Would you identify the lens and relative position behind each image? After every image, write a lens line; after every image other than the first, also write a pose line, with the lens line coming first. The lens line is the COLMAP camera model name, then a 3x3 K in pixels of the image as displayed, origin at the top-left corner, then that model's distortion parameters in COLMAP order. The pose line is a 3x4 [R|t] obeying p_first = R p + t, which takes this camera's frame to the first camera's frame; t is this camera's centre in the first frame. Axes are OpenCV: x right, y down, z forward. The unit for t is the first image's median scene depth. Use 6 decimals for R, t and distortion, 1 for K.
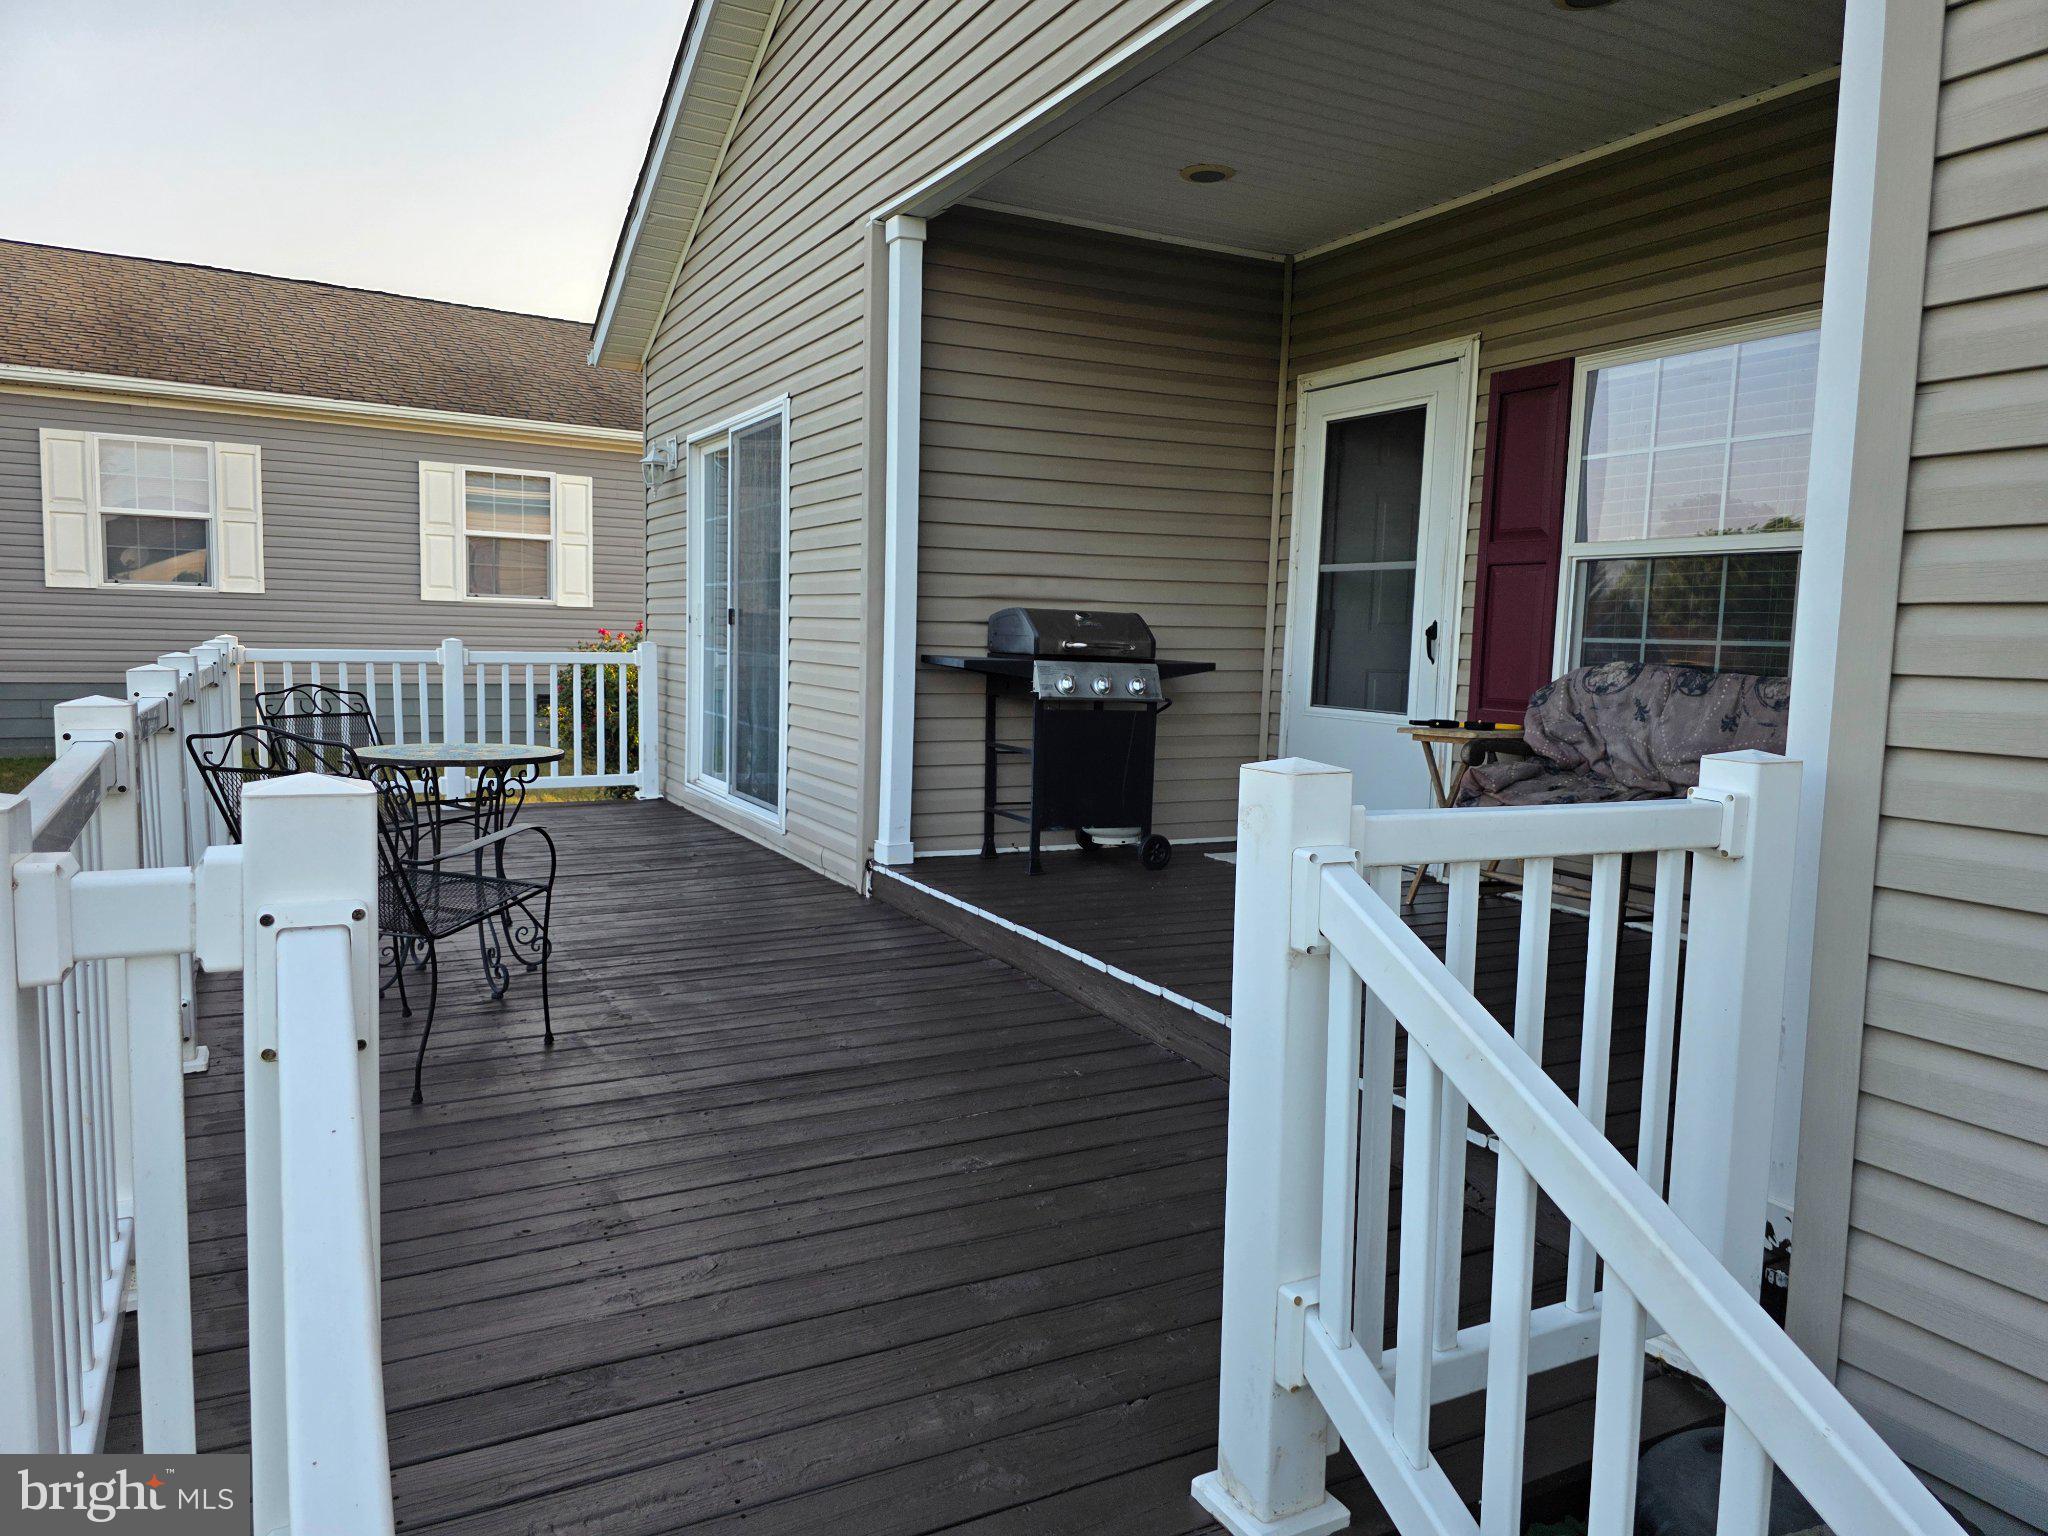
lens RADIAL K [[1324.5, 0, 1024.6], [0, 1324.5, 744.3], [0, 0, 1]] dist [0.065754, -0.097634]
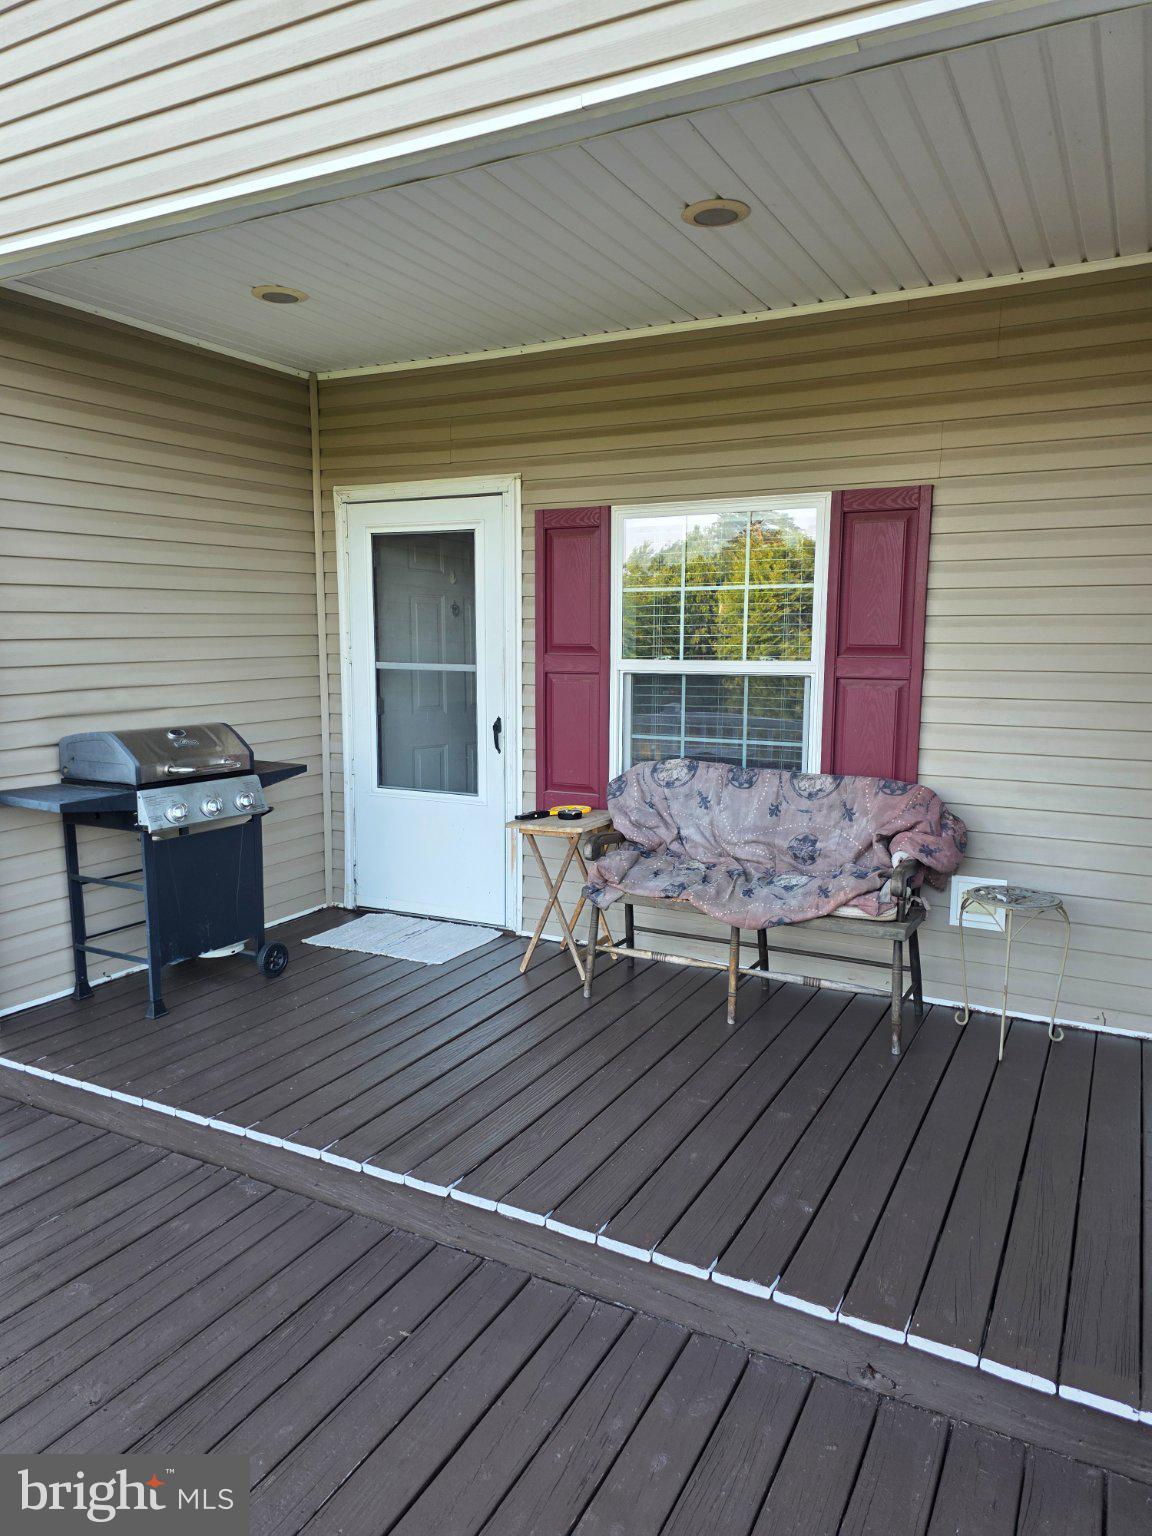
lens RADIAL K [[993.4, 0, 572.3], [0, 993.4, 750.3], [0, 0, 1]] dist [0.065754, -0.097634]
pose [[0.822446, -0.093850, 0.561048, -0.134439], [0.070545, 0.995510, 0.063112, -0.115027], [-0.564452, -0.012327, 0.825374, 0.241621]]
